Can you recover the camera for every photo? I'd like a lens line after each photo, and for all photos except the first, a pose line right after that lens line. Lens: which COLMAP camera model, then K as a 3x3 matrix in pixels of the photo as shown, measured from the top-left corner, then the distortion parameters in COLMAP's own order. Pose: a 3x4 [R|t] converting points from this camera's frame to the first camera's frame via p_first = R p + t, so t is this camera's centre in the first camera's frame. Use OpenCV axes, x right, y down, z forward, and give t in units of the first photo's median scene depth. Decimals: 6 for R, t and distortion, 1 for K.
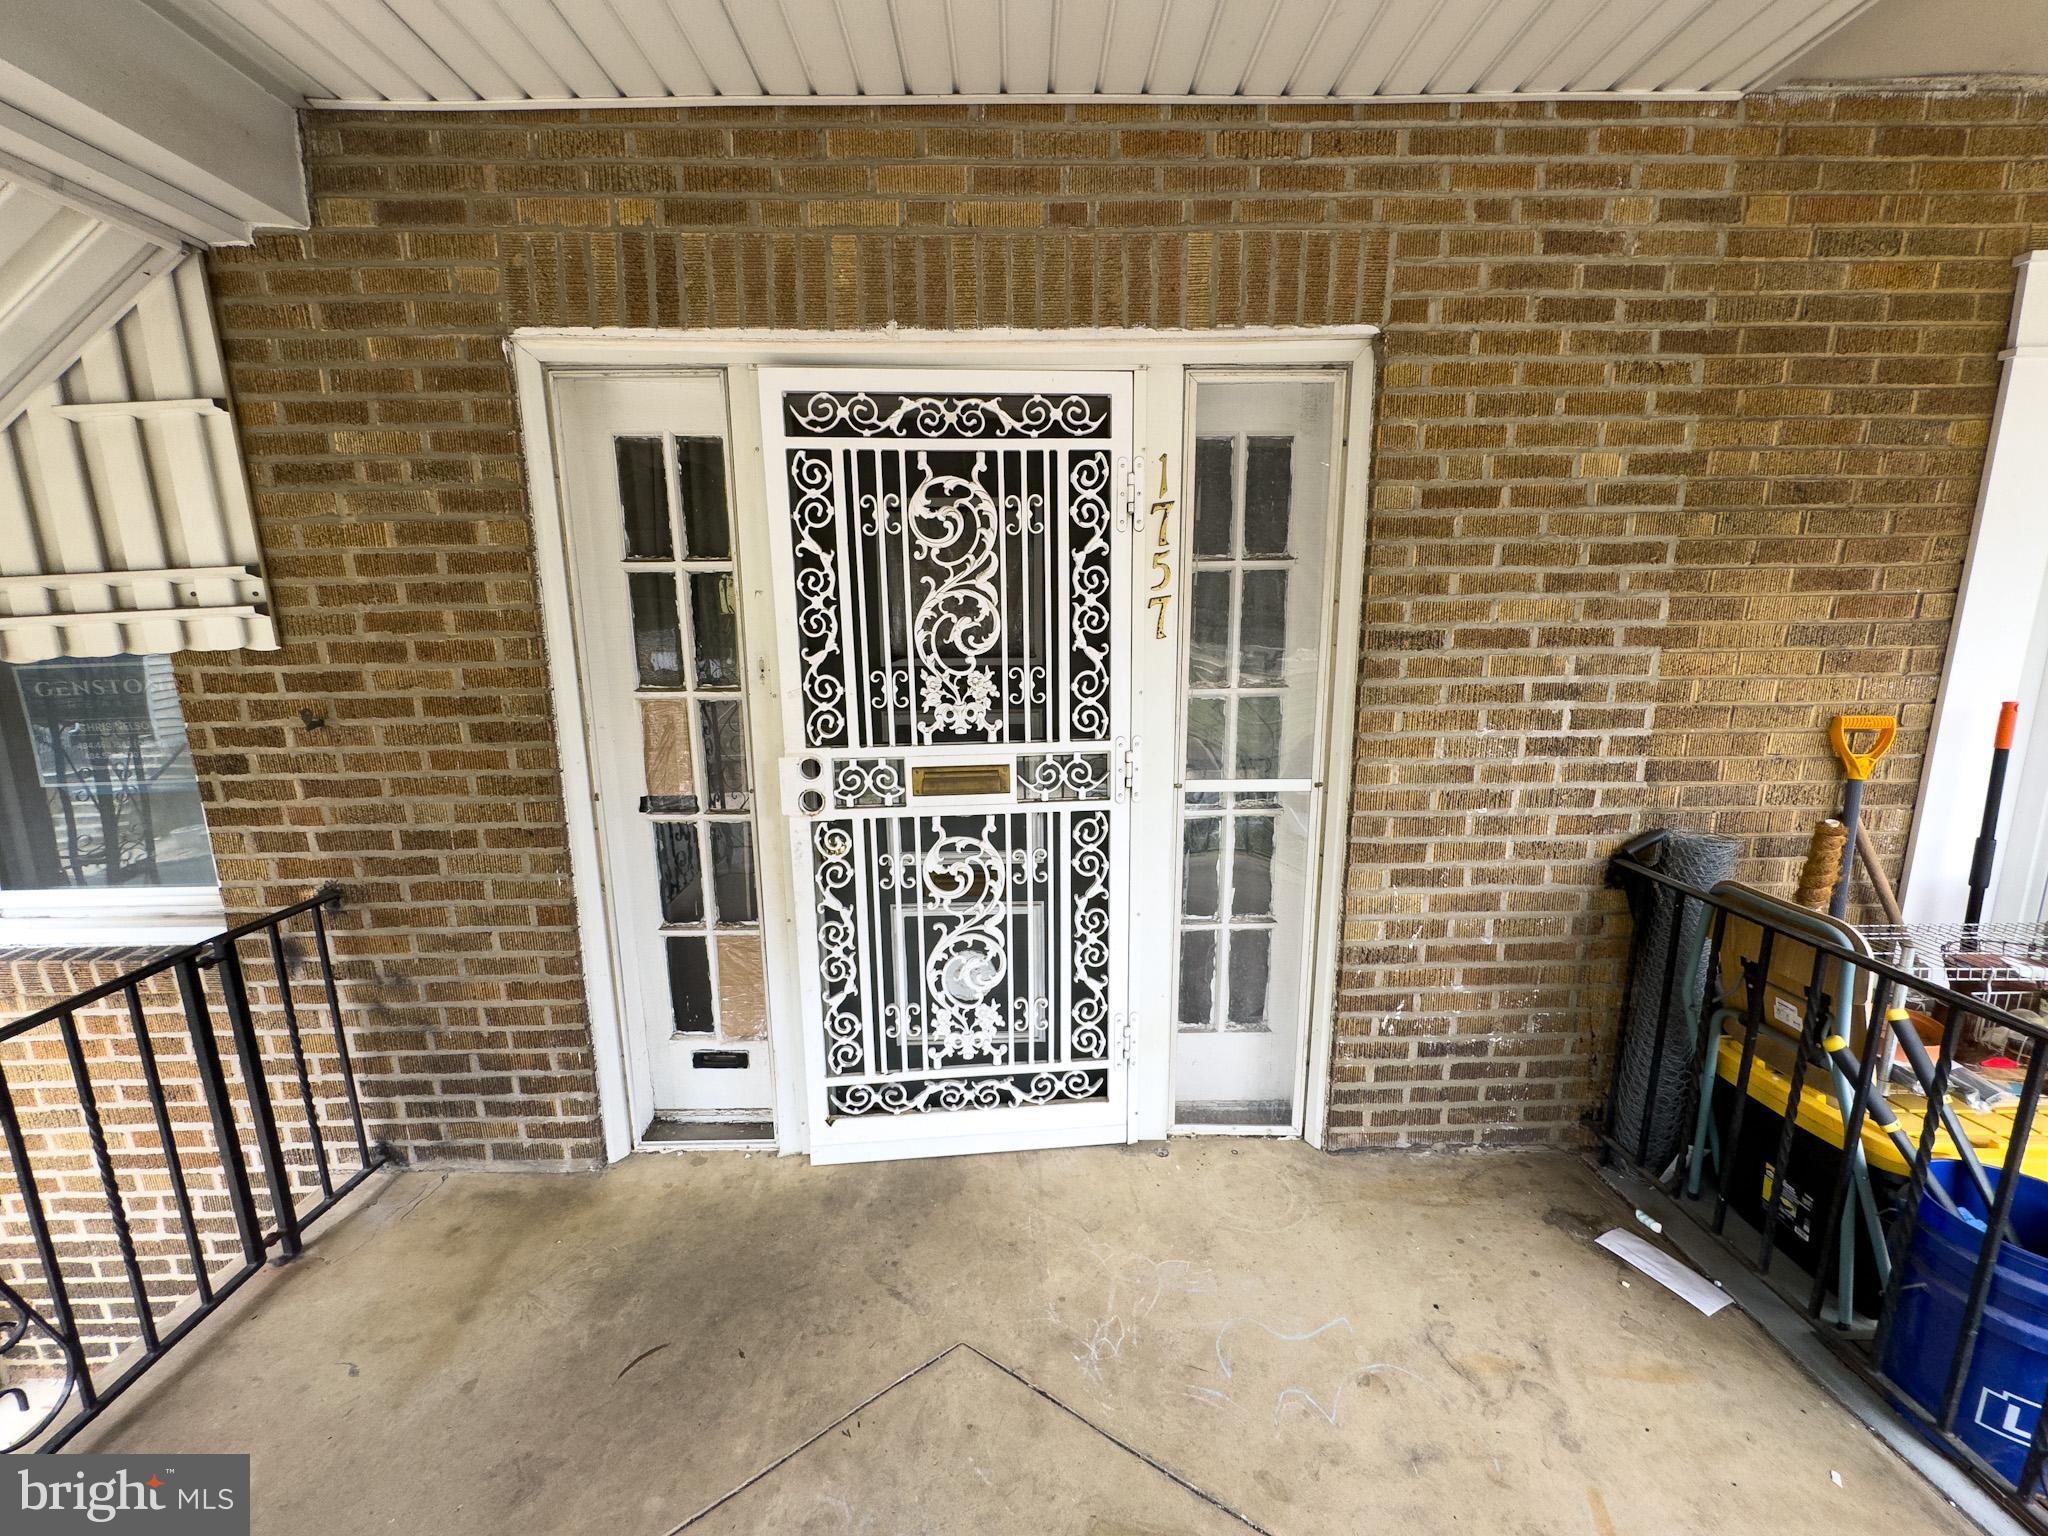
lens RADIAL K [[820.9, 0, 1030.6], [0, 820.9, 766.6], [0, 0, 1]] dist [0.000127, 0.000062]
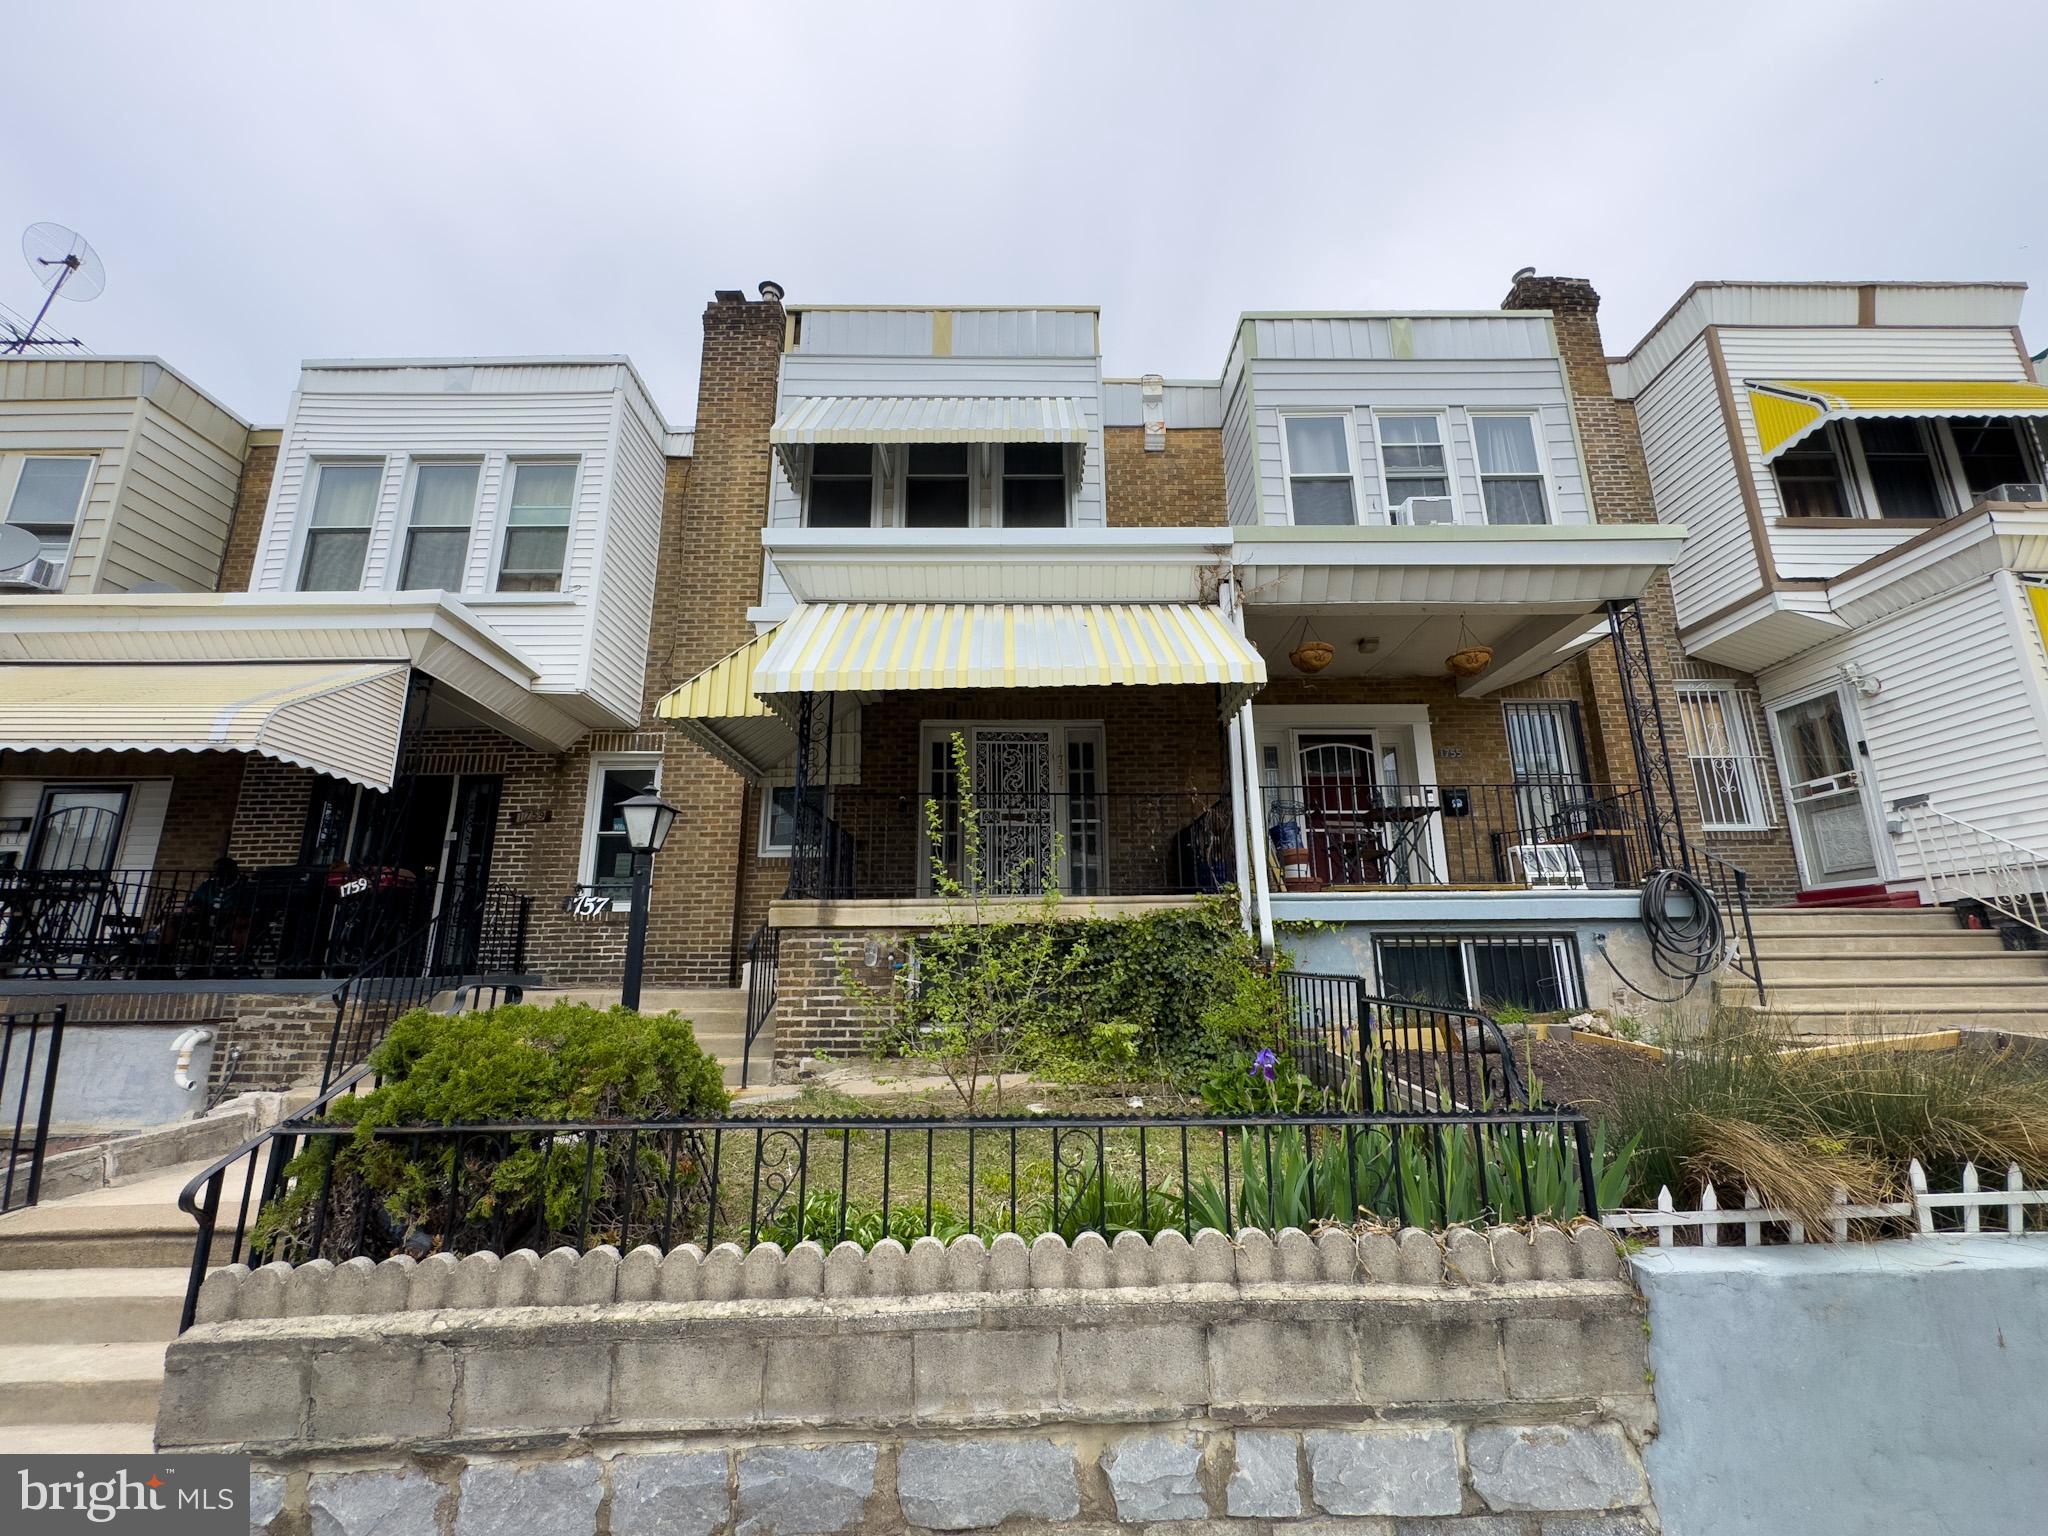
lens RADIAL K [[820.9, 0, 1023.2], [0, 820.9, 768.0], [0, 0, 1]] dist [0.000127, 0.000062]
pose [[0.999997, 0.000852, -0.002247, -0.028120], [-0.001699, 0.911872, -0.410470, 1.555182], [0.001699, 0.410473, 0.911871, -2.994695]]
